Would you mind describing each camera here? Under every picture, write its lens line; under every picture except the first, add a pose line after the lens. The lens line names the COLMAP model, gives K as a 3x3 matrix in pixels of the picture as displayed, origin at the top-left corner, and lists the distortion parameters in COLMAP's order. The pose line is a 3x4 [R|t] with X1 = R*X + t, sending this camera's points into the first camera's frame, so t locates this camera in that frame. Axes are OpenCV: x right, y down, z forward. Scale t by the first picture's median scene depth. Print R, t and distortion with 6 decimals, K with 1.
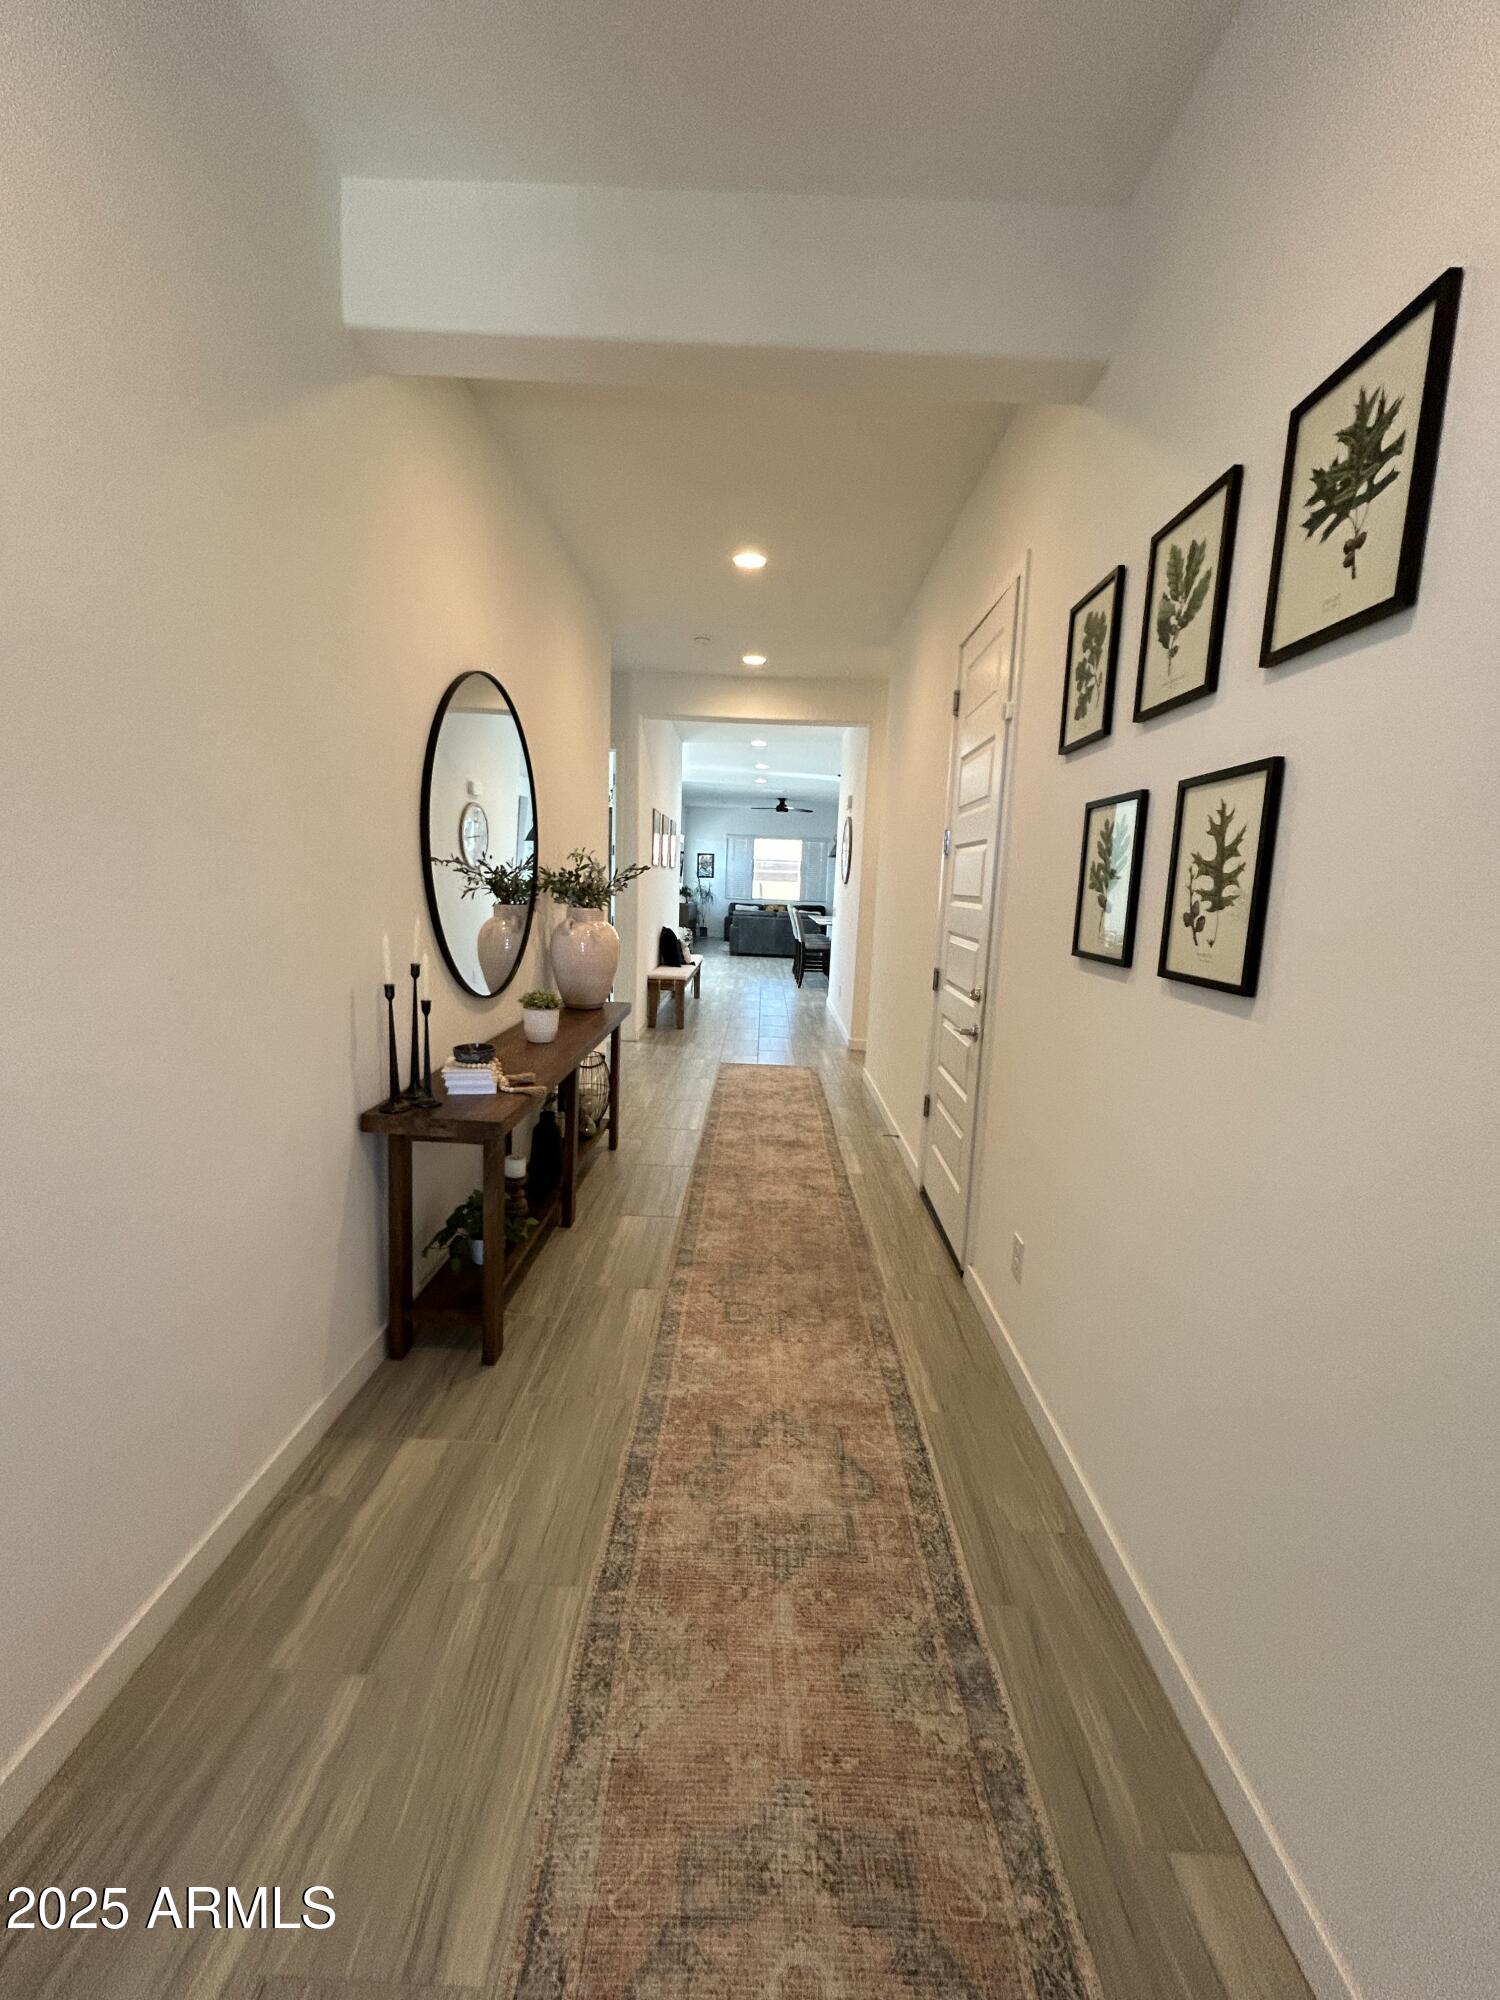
lens RADIAL K [[817.3, 0, 754.6], [0, 817.3, 1003.5], [0, 0, 1]] dist [-0.001094, -0.000559]
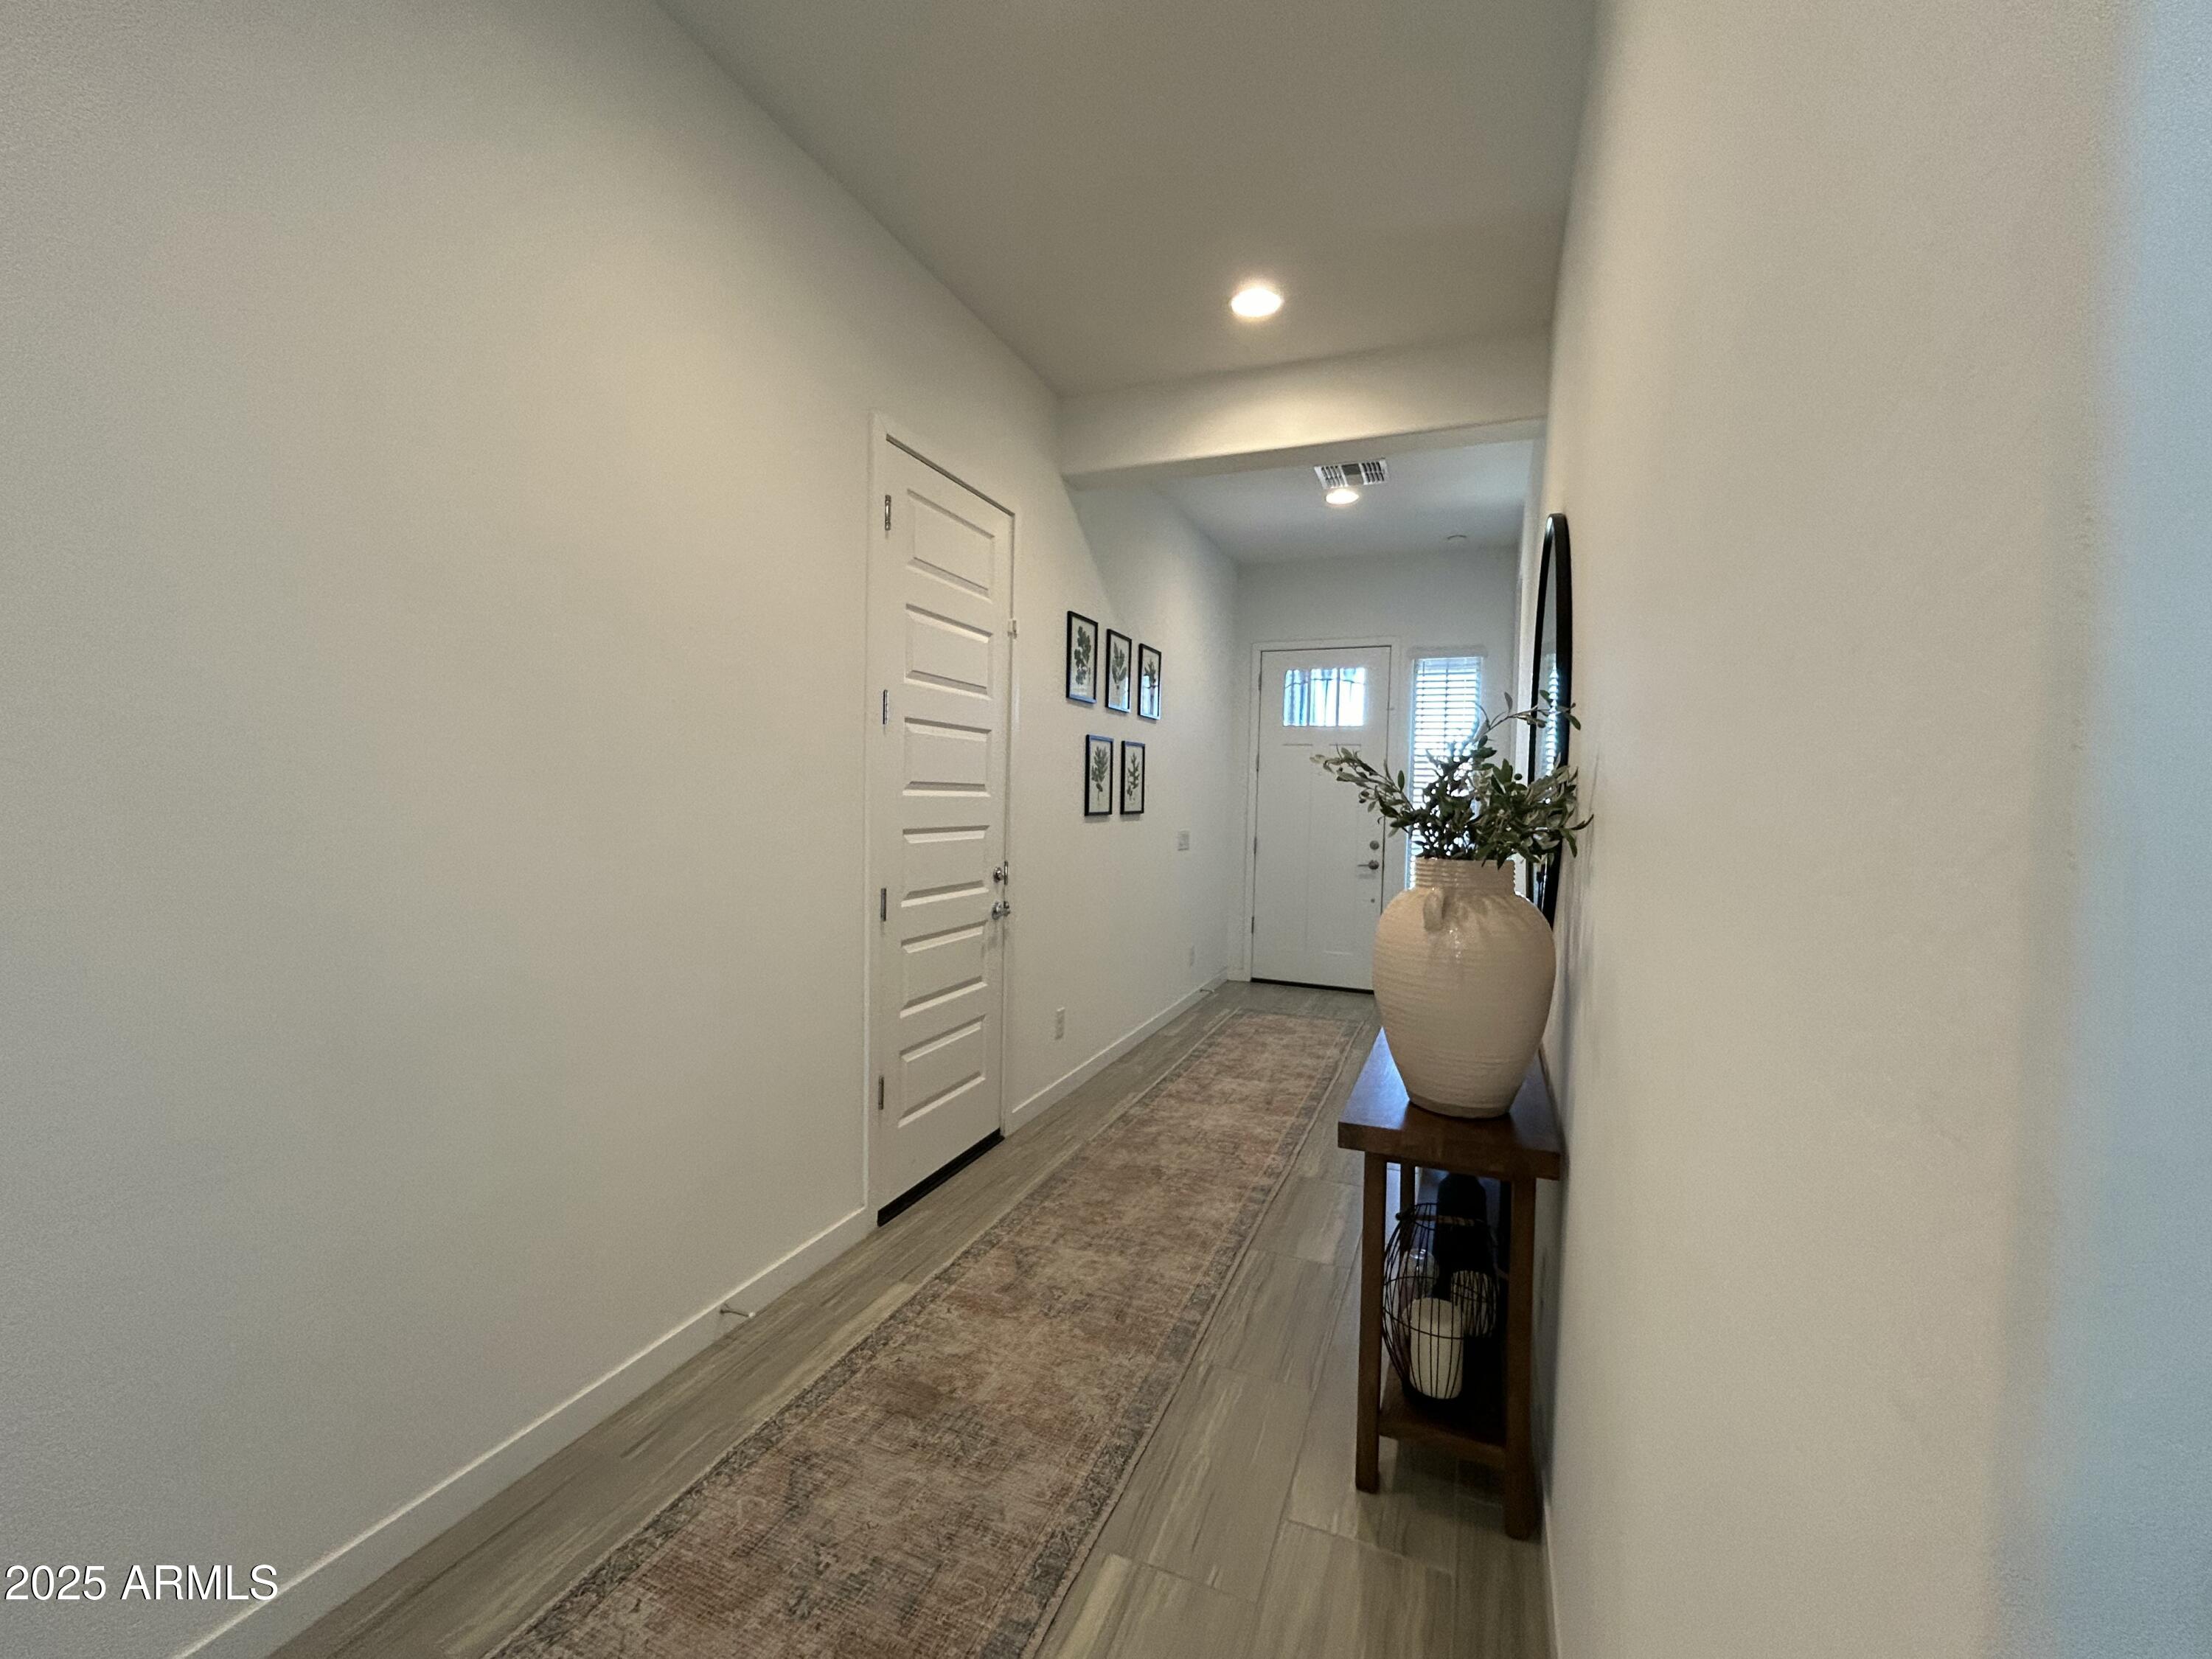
lens RADIAL K [[903.9, 0, 1105.6], [0, 903.9, 830.4], [0, 0, 1]] dist [-0.001094, -0.000559]
pose [[-0.927852, -0.072073, 0.365918, -0.303341], [-0.000553, 0.981414, 0.191904, -0.319380], [-0.372948, 0.177856, -0.910646, 2.175877]]
